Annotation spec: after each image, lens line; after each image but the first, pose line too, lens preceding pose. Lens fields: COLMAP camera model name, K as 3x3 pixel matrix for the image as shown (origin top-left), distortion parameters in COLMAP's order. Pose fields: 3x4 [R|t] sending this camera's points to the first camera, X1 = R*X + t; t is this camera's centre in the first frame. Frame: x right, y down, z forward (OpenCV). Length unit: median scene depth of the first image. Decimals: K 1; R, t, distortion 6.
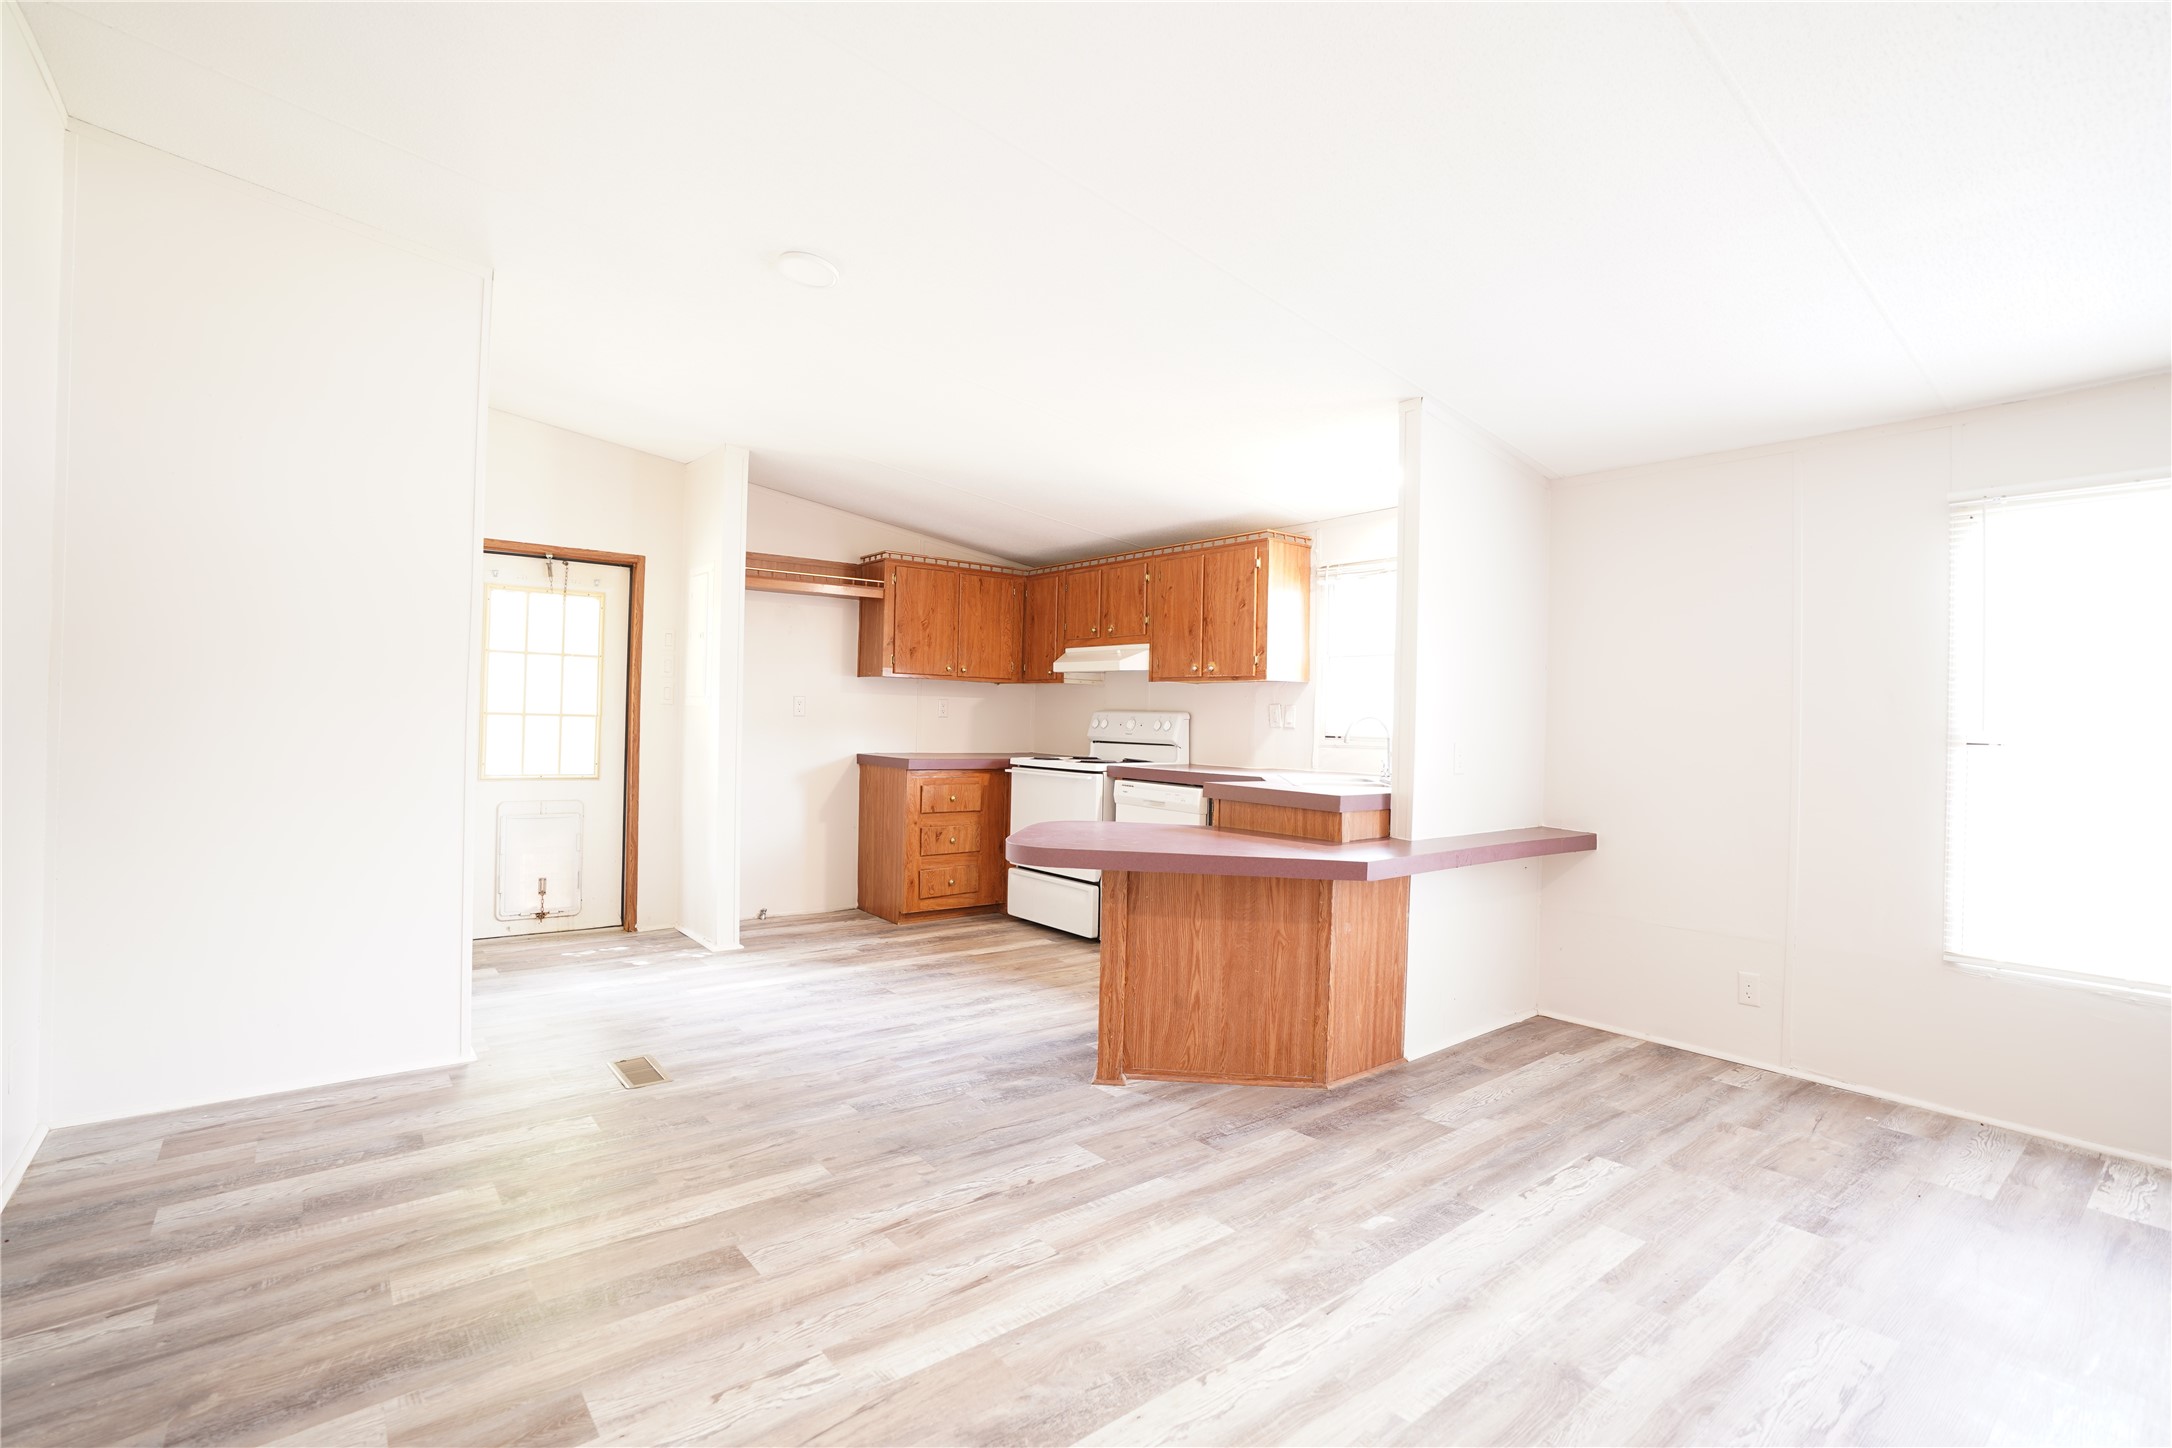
lens RADIAL K [[1001.0, 0, 1087.7], [0, 1001.0, 713.9], [0, 0, 1]] dist [-0.070665, 0.027658]
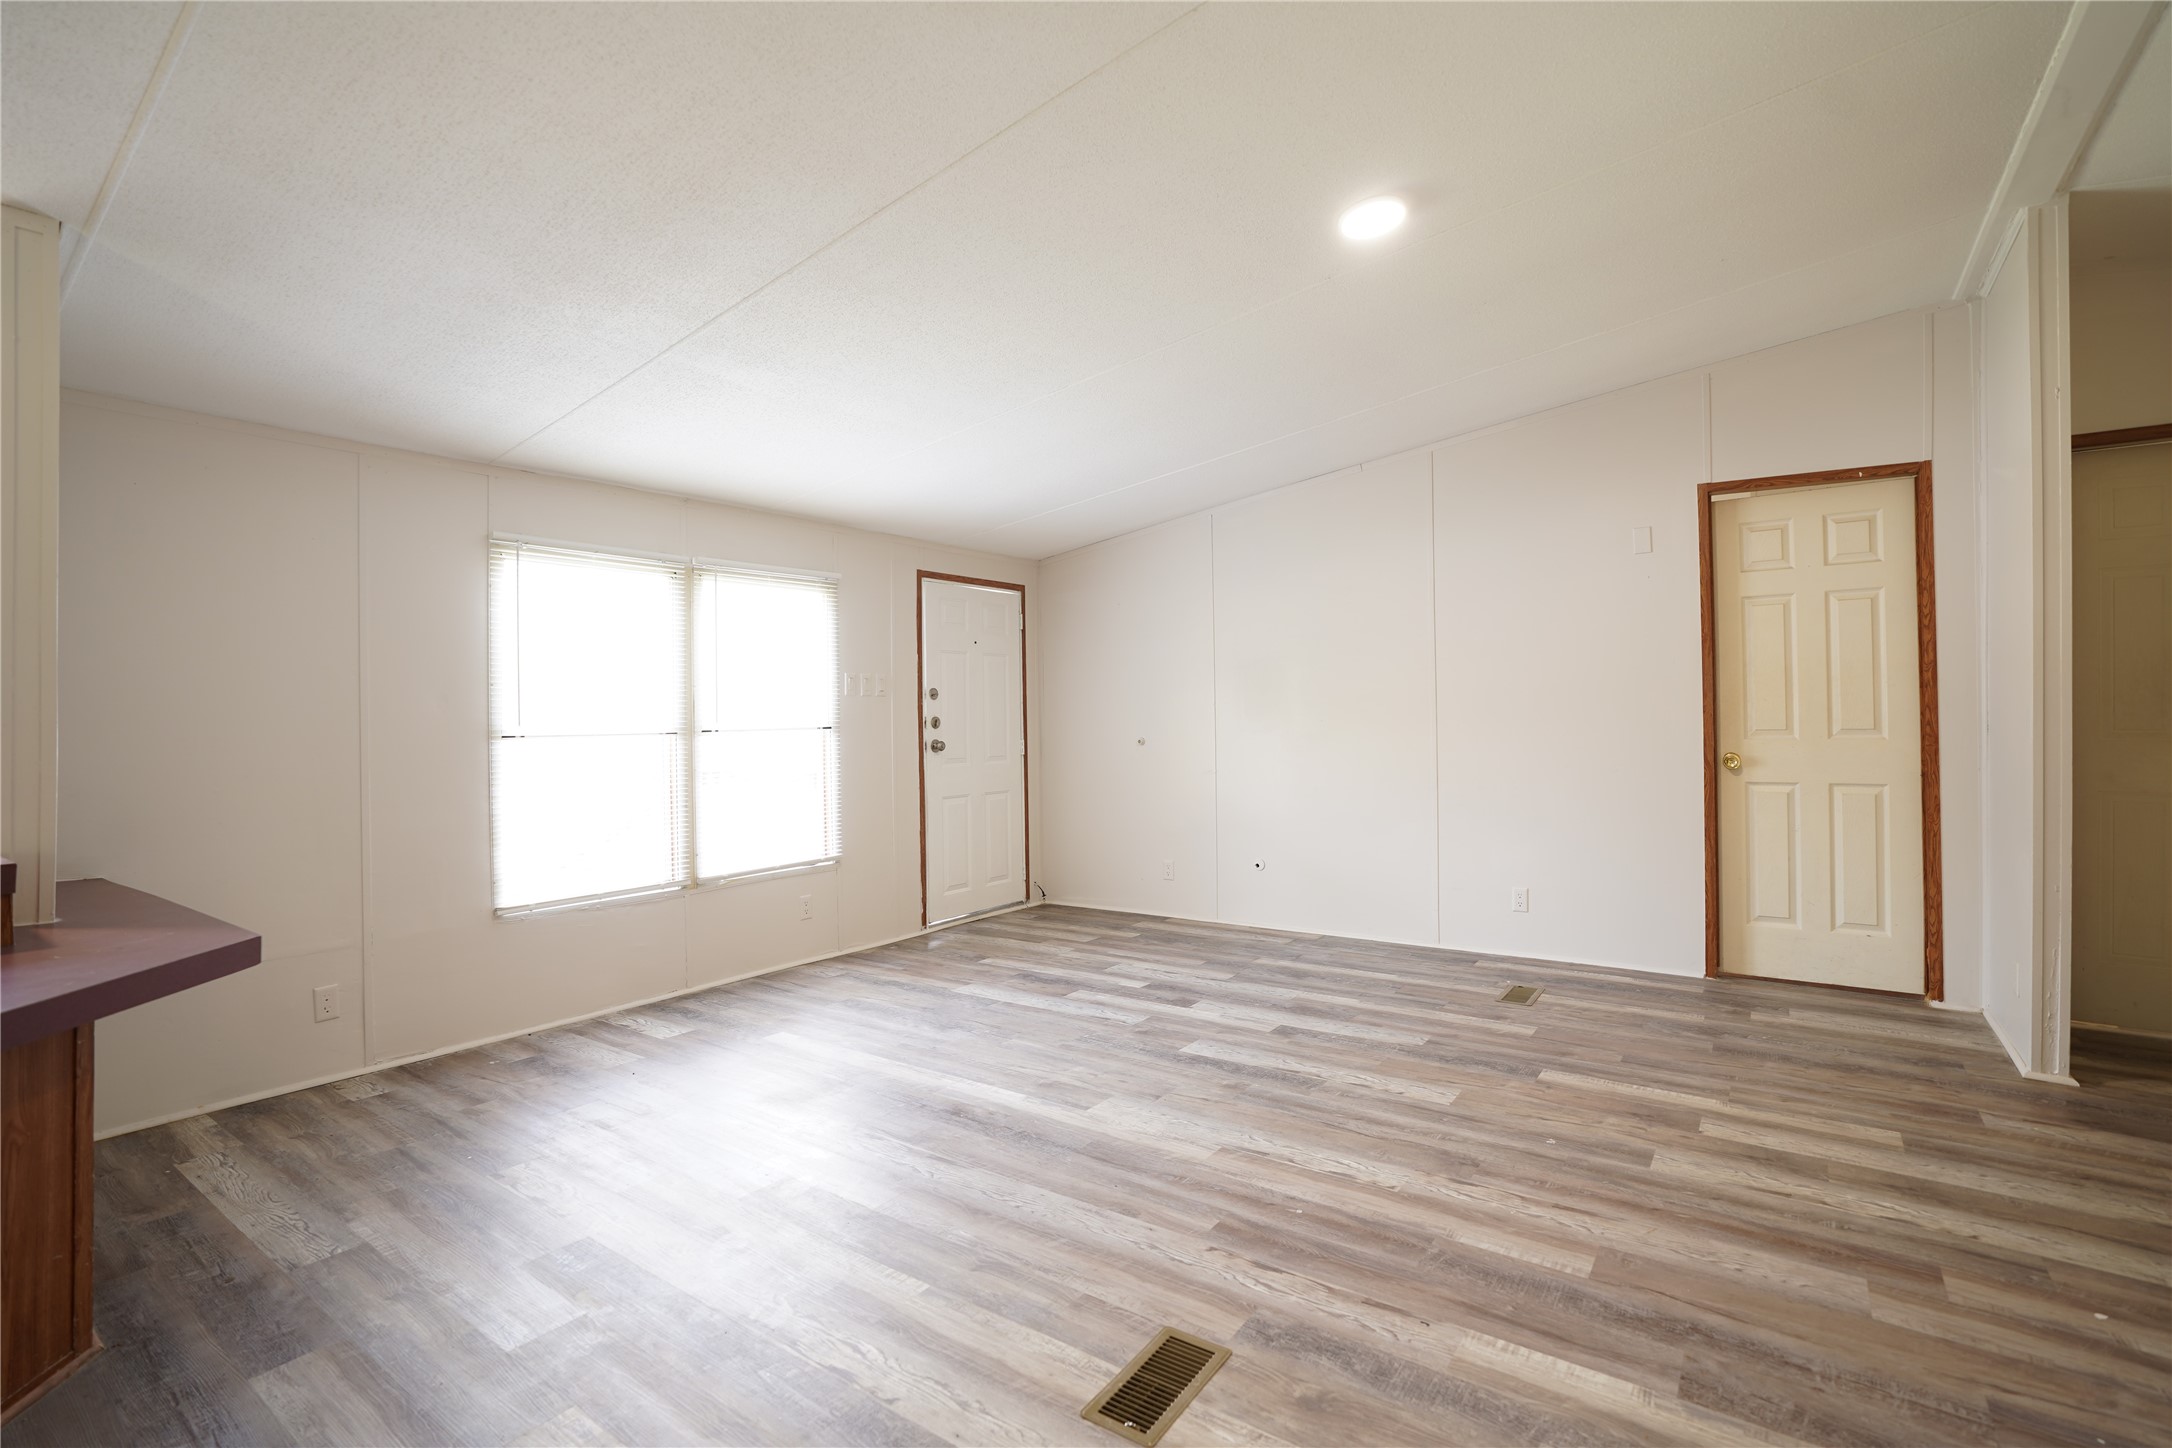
lens RADIAL K [[1002.3, 0, 1087.4], [0, 1002.3, 713.8], [0, 0, 1]] dist [-0.068386, 0.021223]
pose [[-0.274656, -0.008489, 0.961505, -0.293710], [0.009183, 0.999892, 0.011451, -0.003169], [-0.961499, 0.011974, -0.274549, 0.365875]]
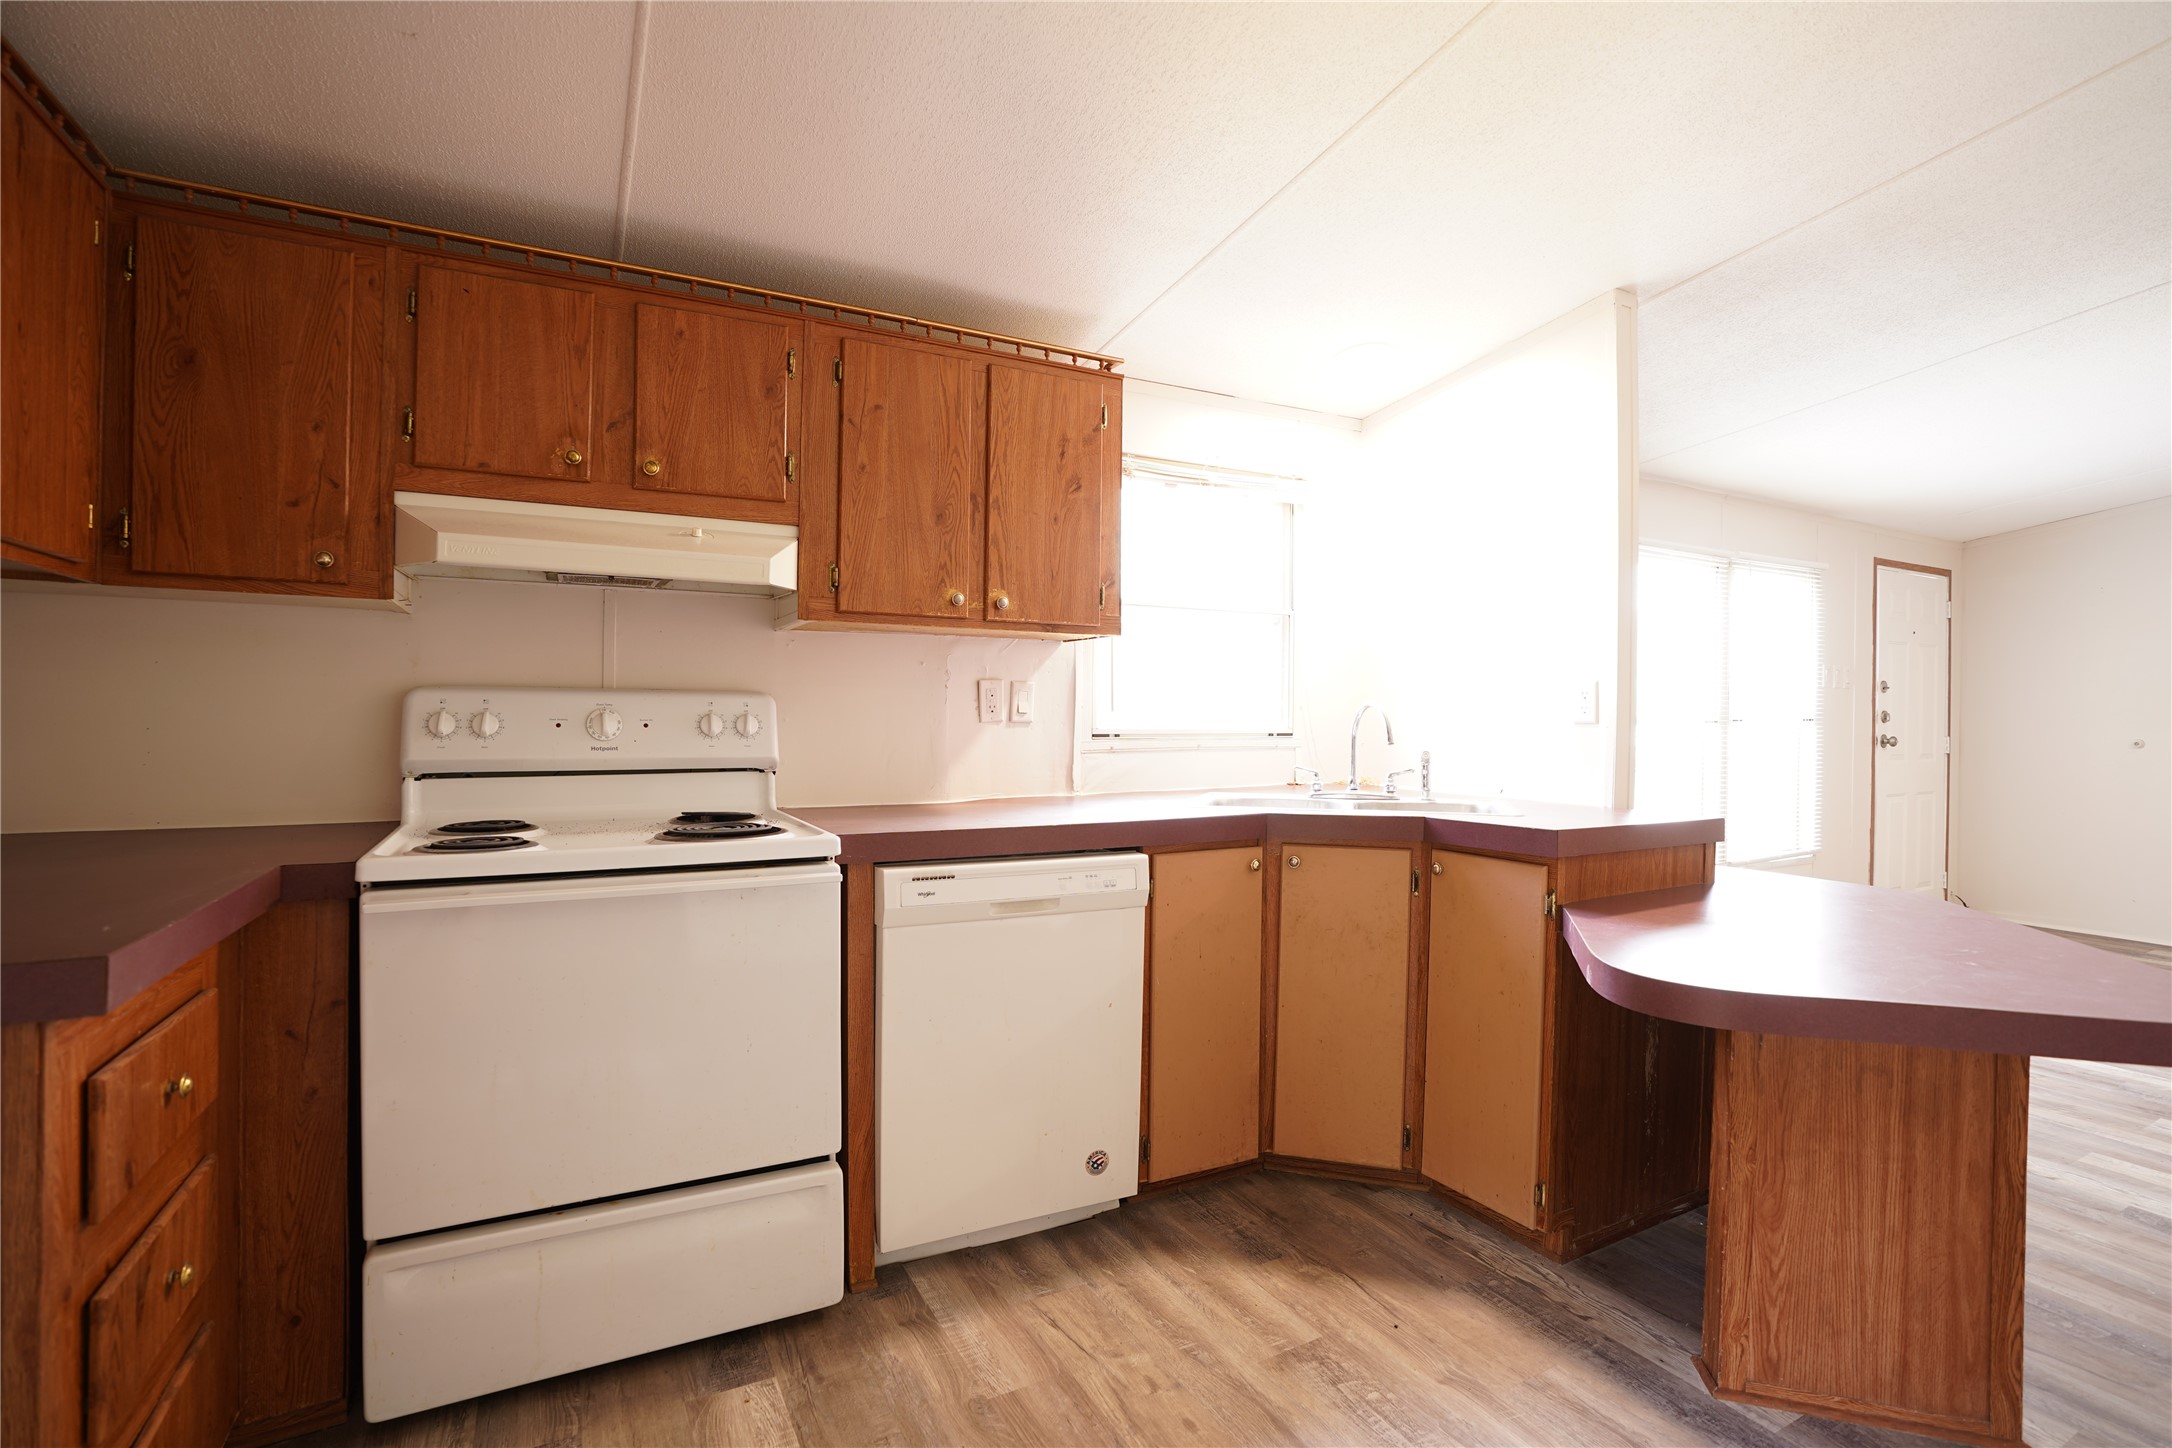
lens RADIAL K [[1001.0, 0, 1087.7], [0, 1001.0, 713.9], [0, 0, 1]] dist [-0.070665, 0.027658]
pose [[0.187305, -0.020614, 0.982086, -0.343298], [-0.005794, 0.999739, 0.022089, -0.003140], [-0.982285, -0.009828, 0.187137, 0.872248]]
